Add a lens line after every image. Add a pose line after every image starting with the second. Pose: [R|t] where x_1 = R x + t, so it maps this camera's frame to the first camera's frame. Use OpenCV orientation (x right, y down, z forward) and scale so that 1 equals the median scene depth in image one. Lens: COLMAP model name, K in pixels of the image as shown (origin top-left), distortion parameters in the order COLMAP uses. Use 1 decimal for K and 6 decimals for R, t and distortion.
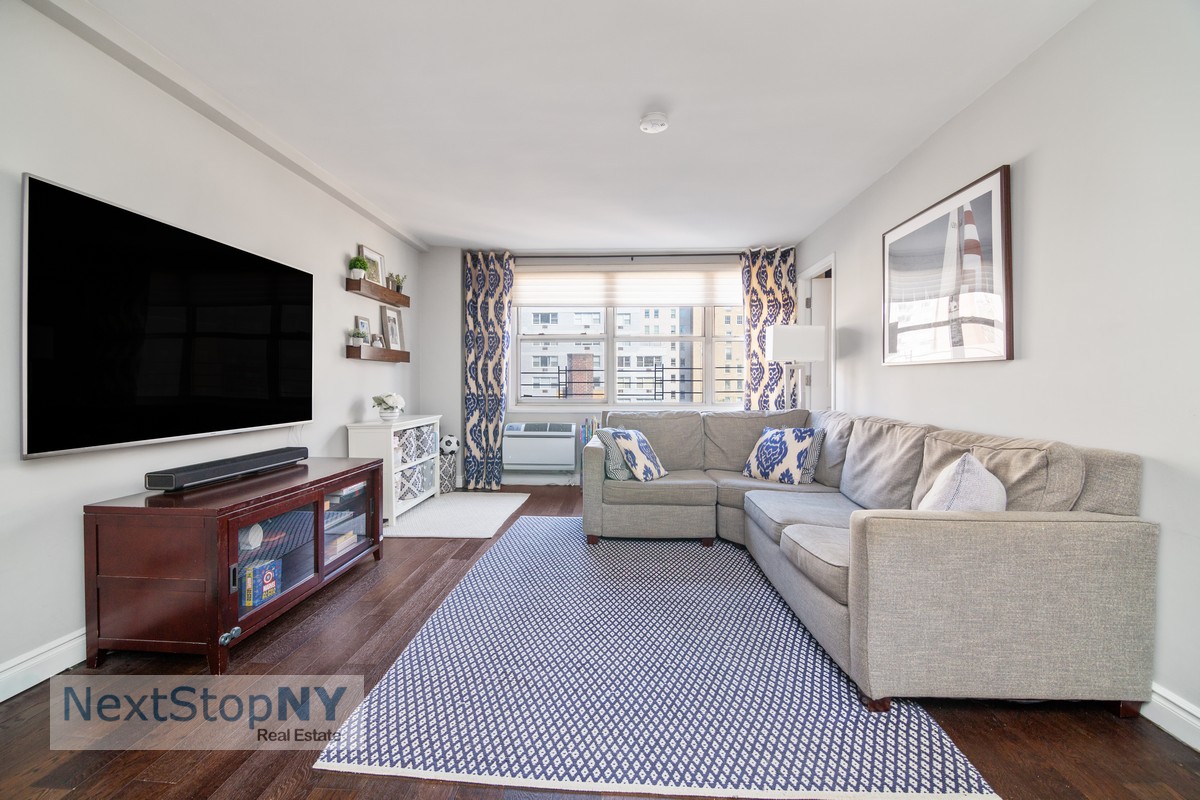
lens RADIAL K [[532.6, 0, 599.7], [0, 532.6, 384.3], [0, 0, 1]] dist [-0.000934, -0.000163]
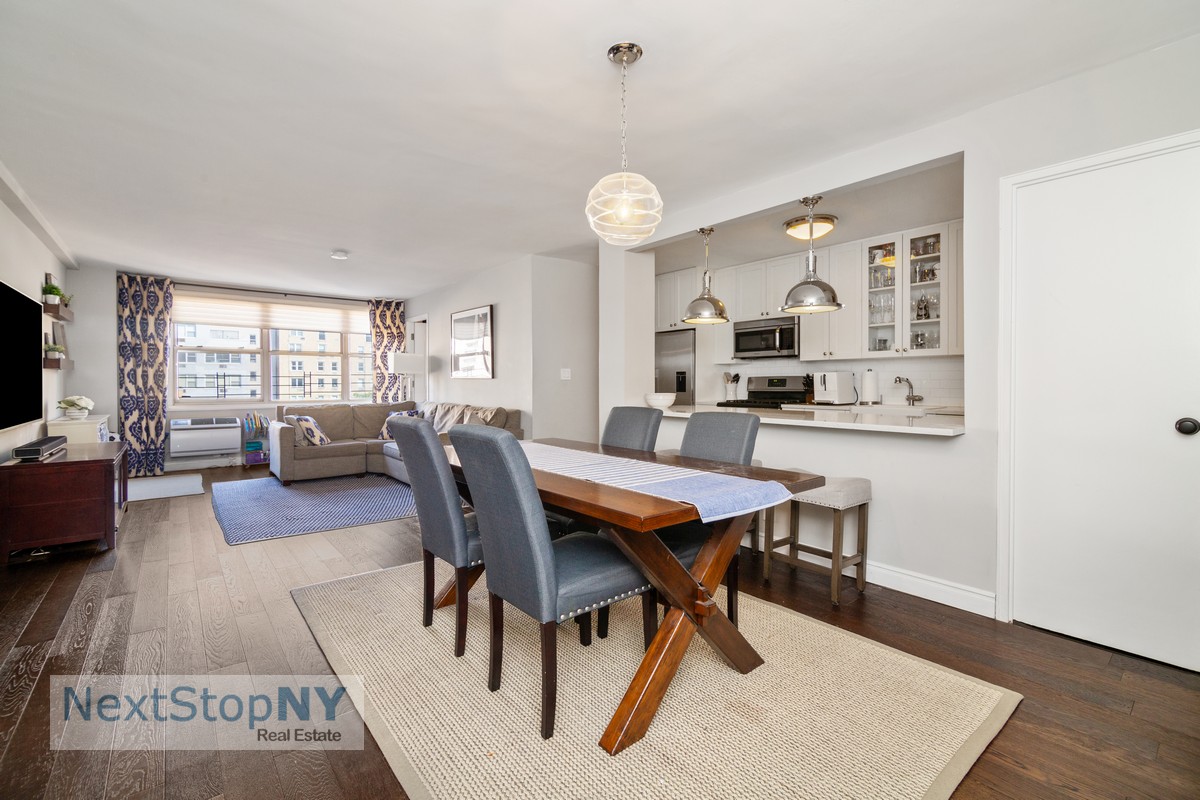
lens RADIAL K [[532.6, 0, 599.7], [0, 532.6, 384.3], [0, 0, 1]] dist [-0.000934, -0.000163]
pose [[0.745438, -0.004760, 0.666558, -0.261475], [0.001753, 0.999985, 0.005180, -0.012963], [-0.666573, -0.002693, 0.745435, -0.582365]]
